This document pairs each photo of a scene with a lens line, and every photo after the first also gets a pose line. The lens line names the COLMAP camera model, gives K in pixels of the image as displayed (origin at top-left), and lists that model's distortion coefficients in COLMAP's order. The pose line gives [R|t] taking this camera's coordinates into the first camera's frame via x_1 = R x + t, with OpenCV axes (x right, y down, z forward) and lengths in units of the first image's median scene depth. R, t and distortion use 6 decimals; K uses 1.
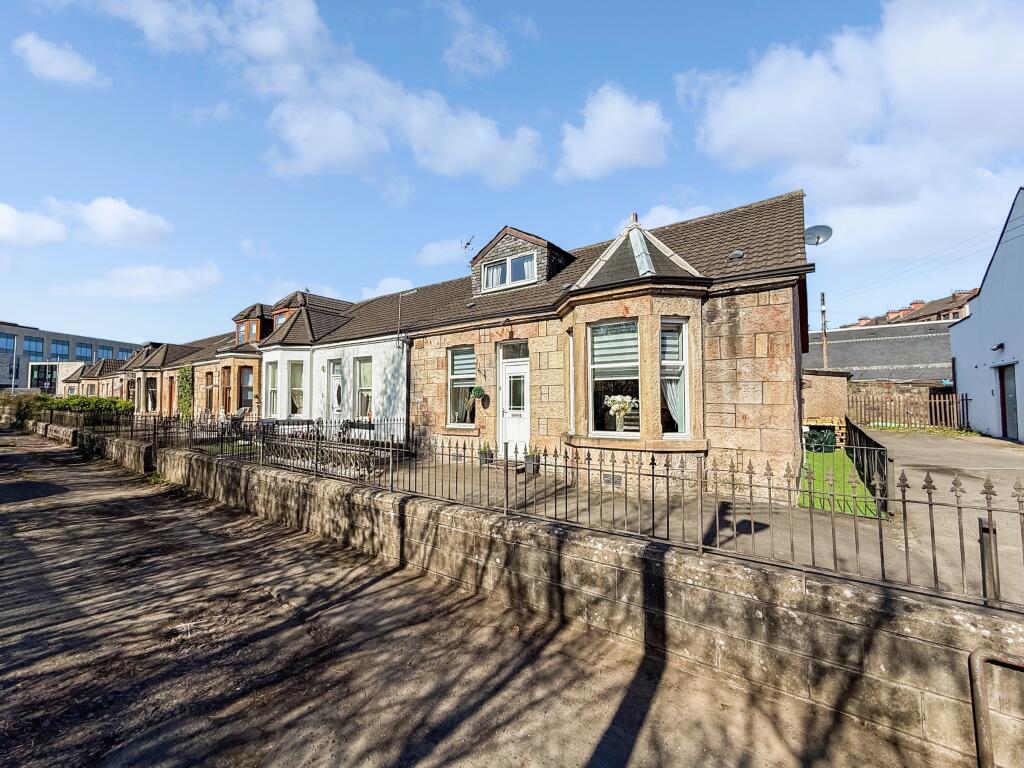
lens RADIAL K [[411.7, 0, 512.0], [0, 411.7, 384.0], [0, 0, 1]] dist [0.009061, 0.000016]
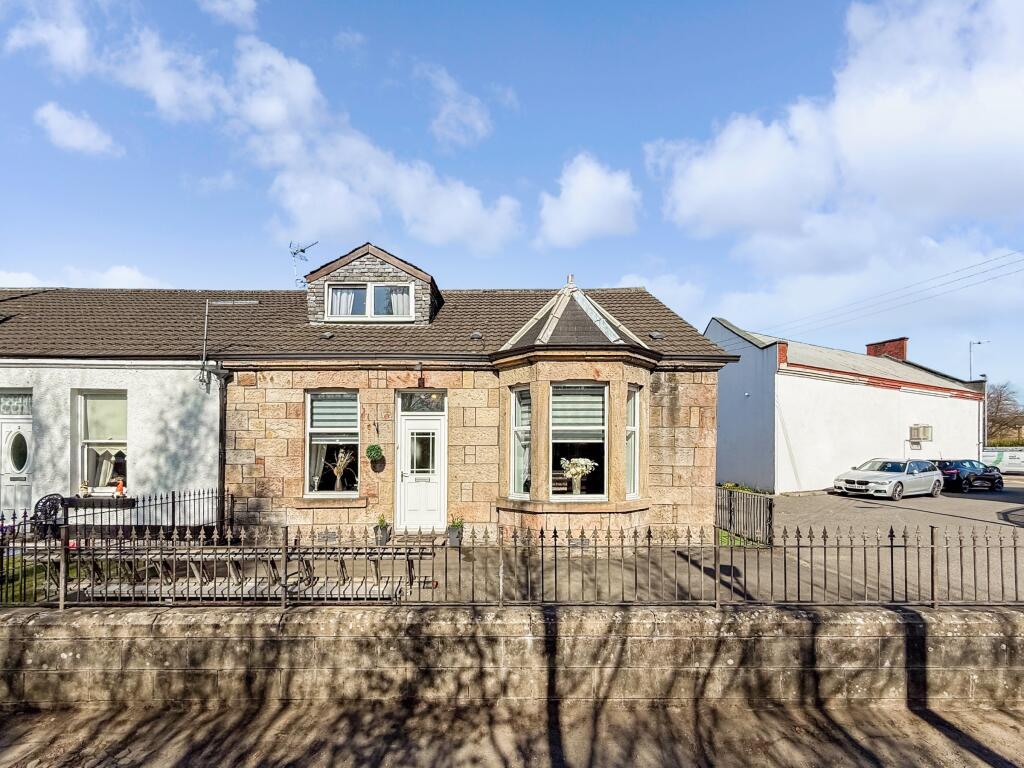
lens RADIAL K [[417.5, 0, 512.4], [0, 417.5, 450.0], [0, 0, 1]] dist [0.009516, 0.000001]
pose [[0.809377, 0.002018, 0.587286, -0.520547], [-0.023573, 0.999300, 0.029054, -0.019949], [-0.586816, -0.037360, 0.808858, 0.317286]]
